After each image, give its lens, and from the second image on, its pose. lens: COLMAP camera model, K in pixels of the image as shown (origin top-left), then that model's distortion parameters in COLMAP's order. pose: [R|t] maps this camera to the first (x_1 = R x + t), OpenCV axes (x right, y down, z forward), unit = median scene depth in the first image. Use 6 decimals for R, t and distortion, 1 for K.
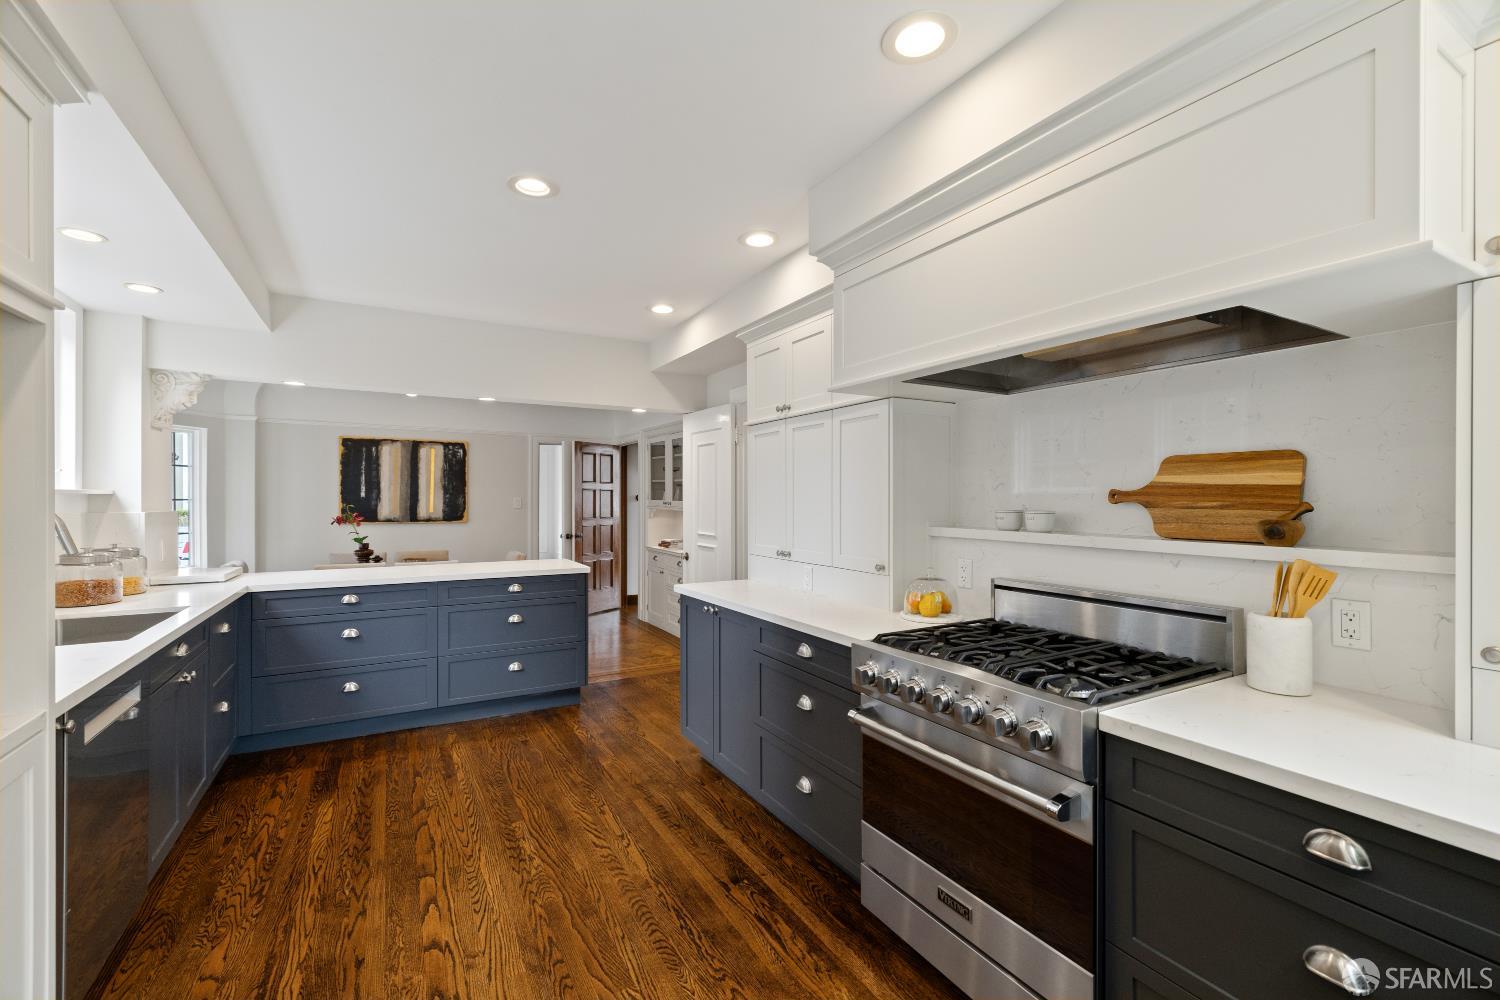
lens RADIAL K [[630.1, 0, 744.8], [0, 630.1, 499.7], [0, 0, 1]] dist [0.000913, 0.000772]
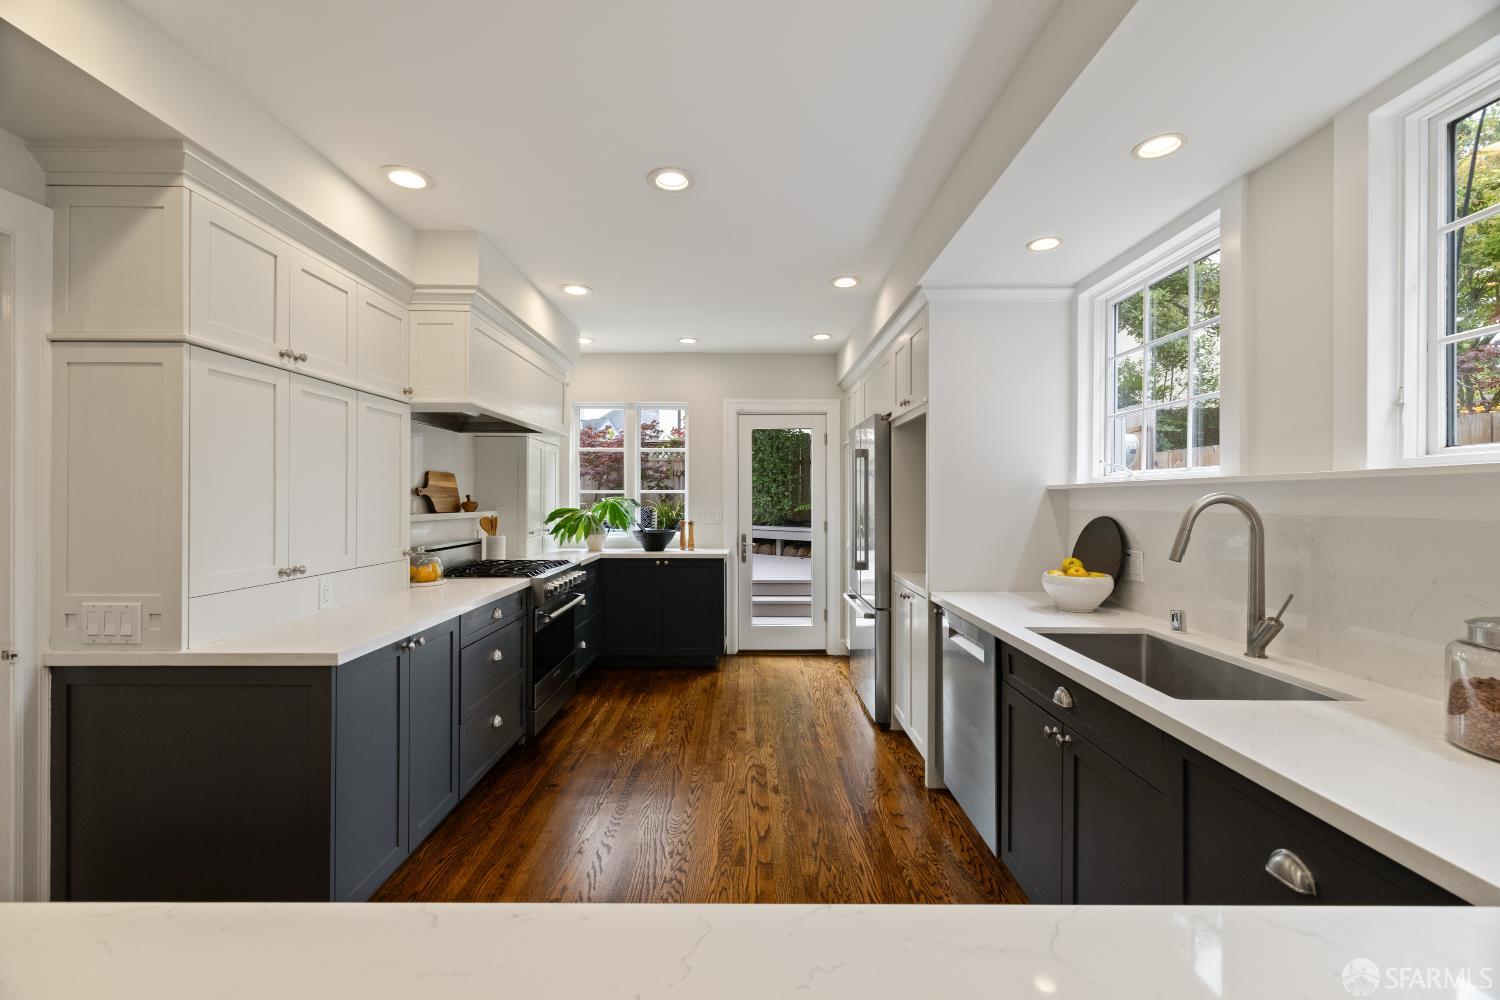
lens RADIAL K [[630.1, 0, 753.9], [0, 630.1, 496.6], [0, 0, 1]] dist [0.000913, 0.000772]
pose [[-0.872487, 0.000188, 0.488638, -0.587610], [0.000078, 1.000000, -0.000246, 0.005009], [-0.488638, -0.000176, -0.872487, 1.130170]]
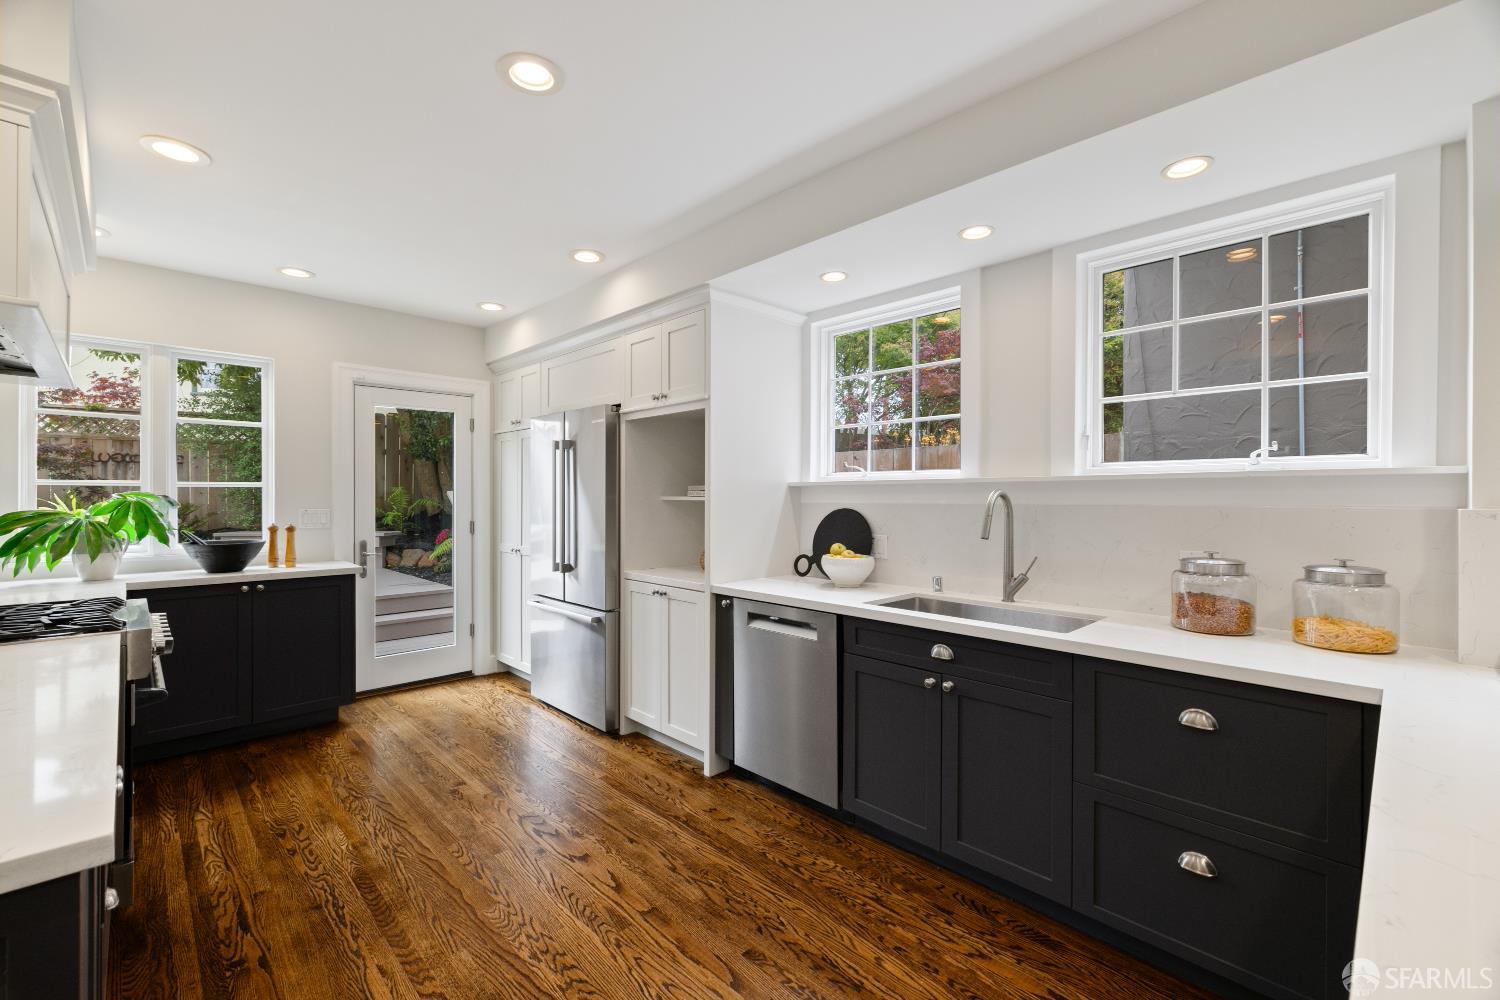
lens RADIAL K [[630.1, 0, 742.9], [0, 630.1, 494.8], [0, 0, 1]] dist [0.000913, 0.000772]
pose [[-0.967282, -0.001669, -0.253698, -0.243435], [-0.001559, 0.999999, -0.000631, 0.008992], [0.253699, -0.000215, -0.967283, 1.127163]]
